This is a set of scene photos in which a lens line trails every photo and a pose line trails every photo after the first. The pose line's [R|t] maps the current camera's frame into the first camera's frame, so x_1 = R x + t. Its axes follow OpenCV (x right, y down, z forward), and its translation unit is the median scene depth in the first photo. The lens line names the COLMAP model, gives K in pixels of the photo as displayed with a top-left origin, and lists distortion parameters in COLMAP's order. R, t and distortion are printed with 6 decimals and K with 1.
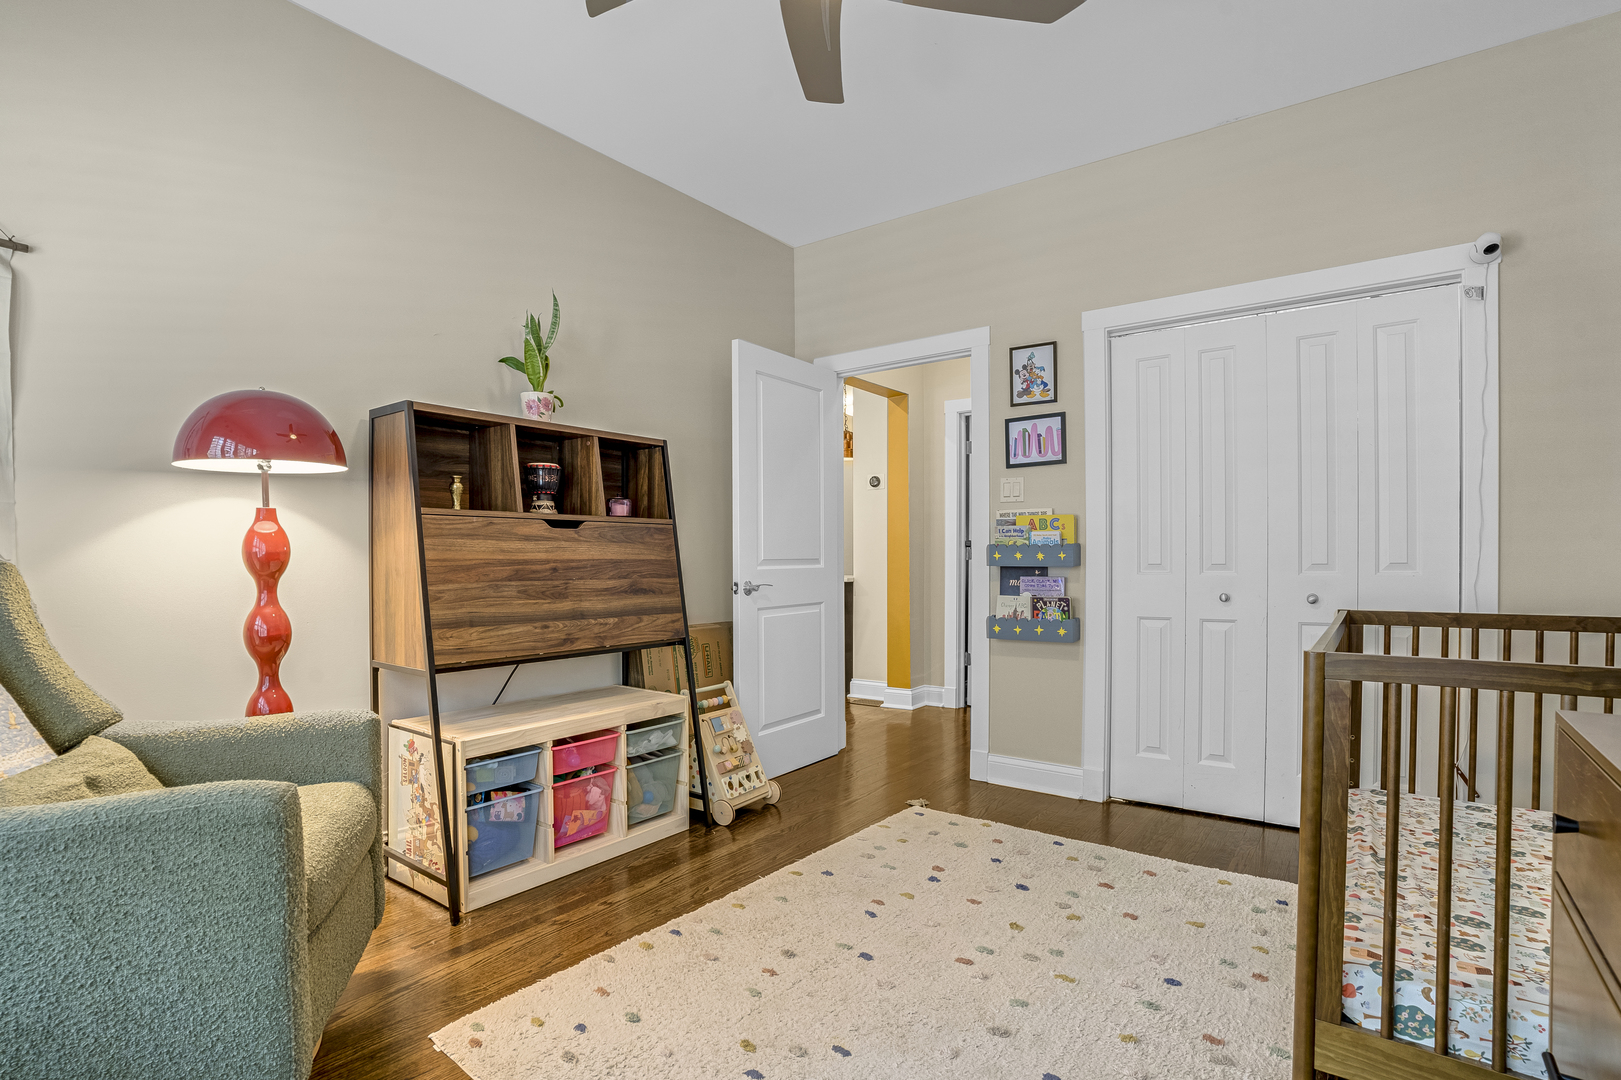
lens RADIAL K [[773.9, 0, 810.5], [0, 773.9, 540.0], [0, 0, 1]] dist [-0.072358, 0.029260]
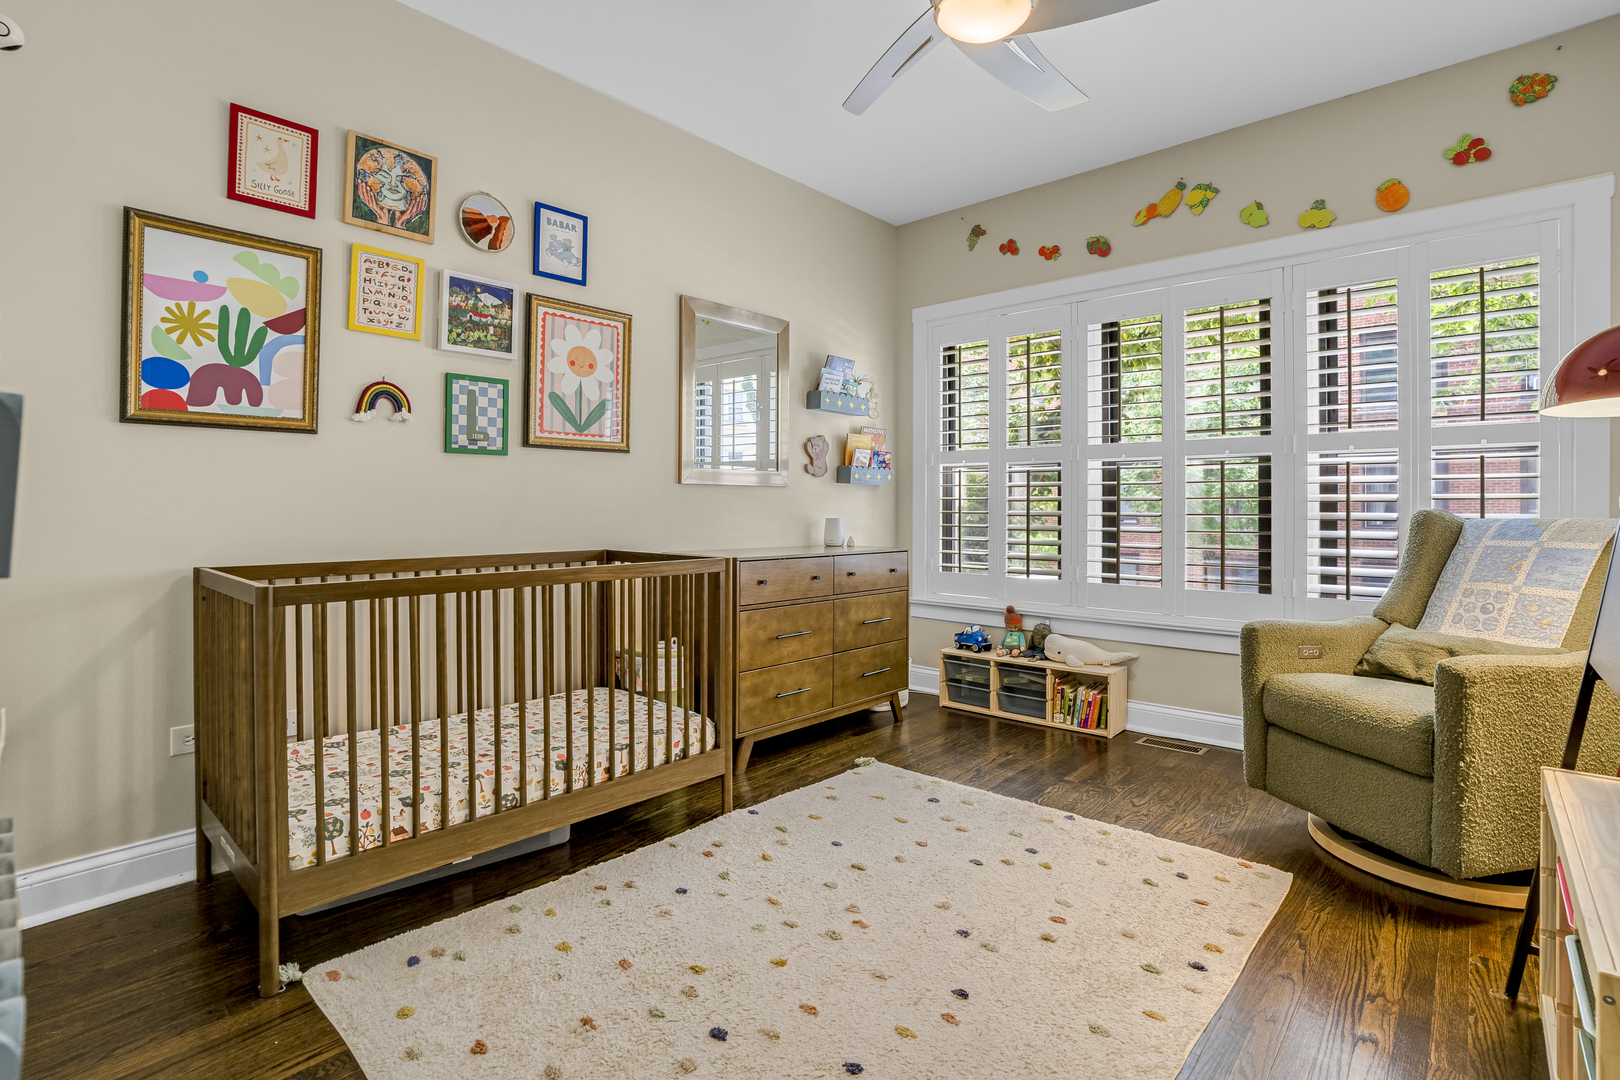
lens RADIAL K [[773.4, 0, 810.0], [0, 773.4, 540.0], [0, 0, 1]] dist [-0.072358, 0.029260]
pose [[-0.995520, -0.011933, 0.093793, 0.183708], [-0.009854, 0.999696, 0.022602, 0.039711], [-0.094034, 0.021577, -0.995335, 1.973043]]
